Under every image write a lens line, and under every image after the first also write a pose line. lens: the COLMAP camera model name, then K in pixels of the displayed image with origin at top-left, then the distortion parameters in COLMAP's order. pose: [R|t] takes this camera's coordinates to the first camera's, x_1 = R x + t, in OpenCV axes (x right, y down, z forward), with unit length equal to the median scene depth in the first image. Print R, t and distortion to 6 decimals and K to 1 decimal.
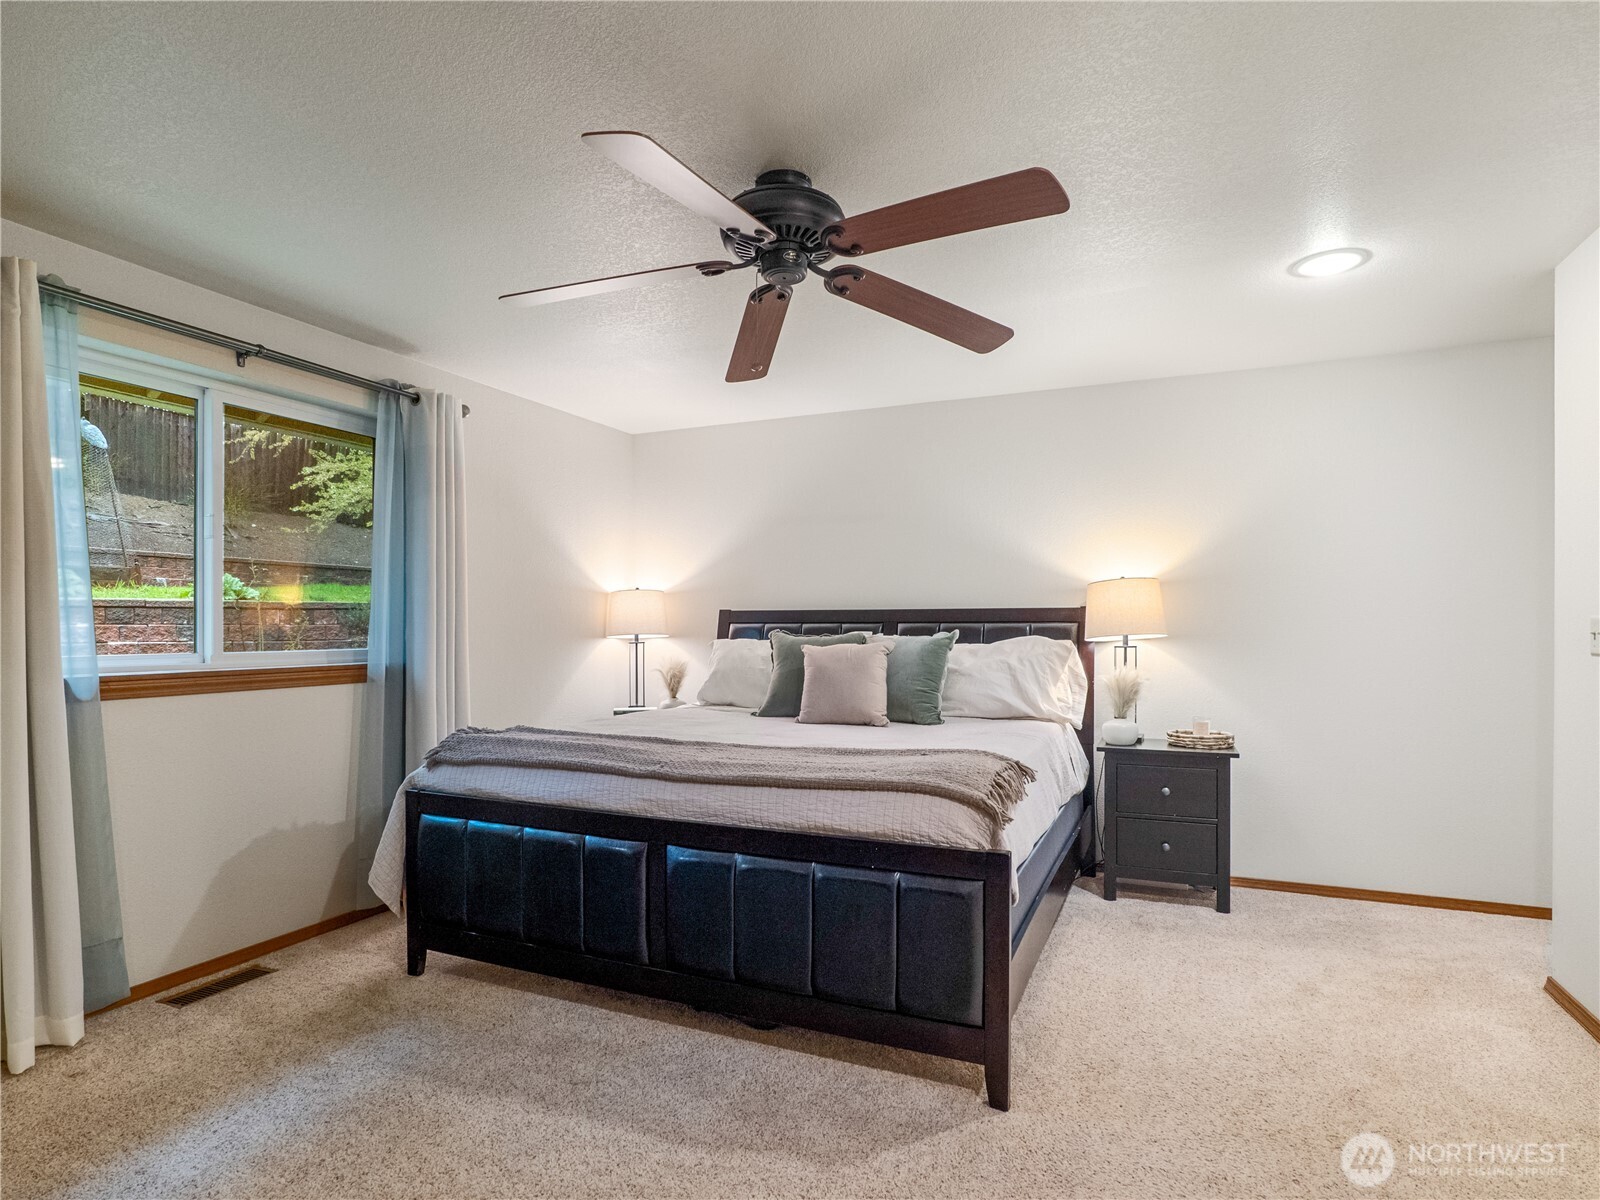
lens RADIAL K [[848.7, 0, 797.6], [0, 848.7, 629.7], [0, 0, 1]] dist [-0.029924, 0.011122]
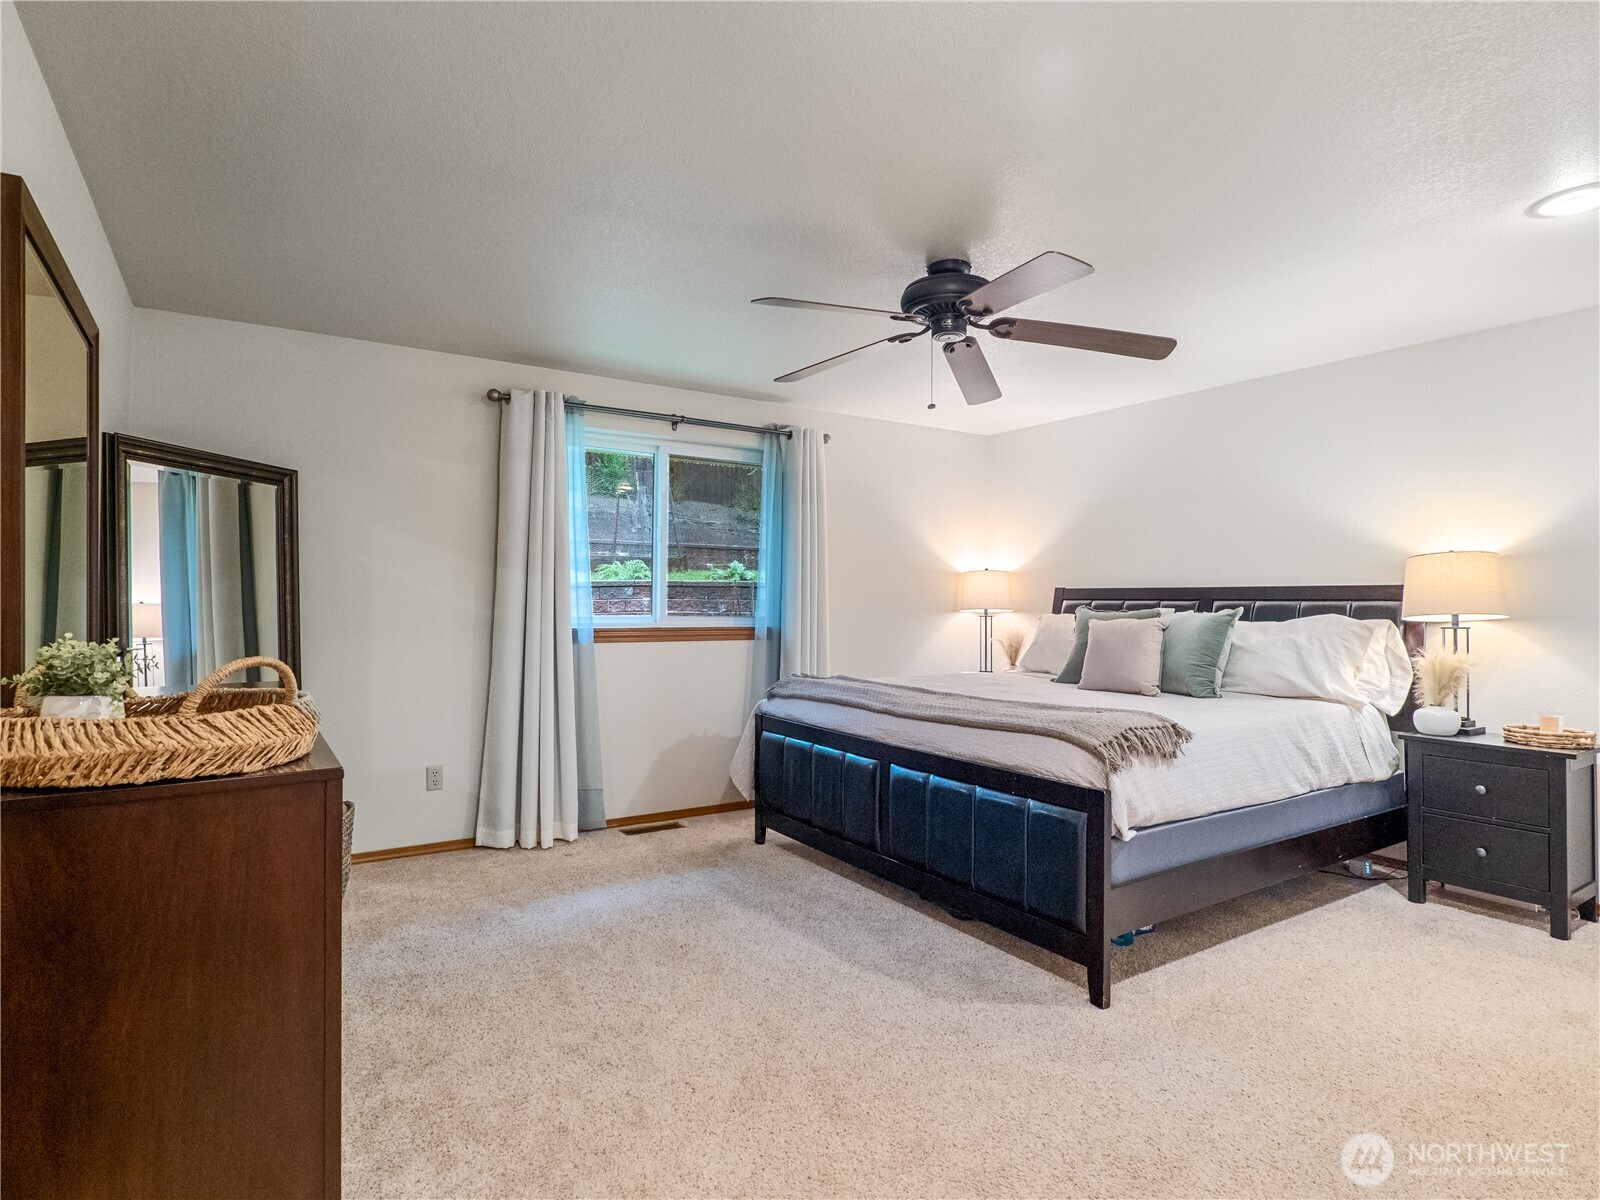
lens RADIAL K [[839.6, 0, 800.5], [0, 839.6, 595.8], [0, 0, 1]] dist [-0.026301, 0.009499]
pose [[0.839640, 0.003700, -0.543130, 0.315996], [-0.011284, 0.999880, -0.010632, 0.003517], [0.543026, 0.015055, 0.839581, -0.137271]]
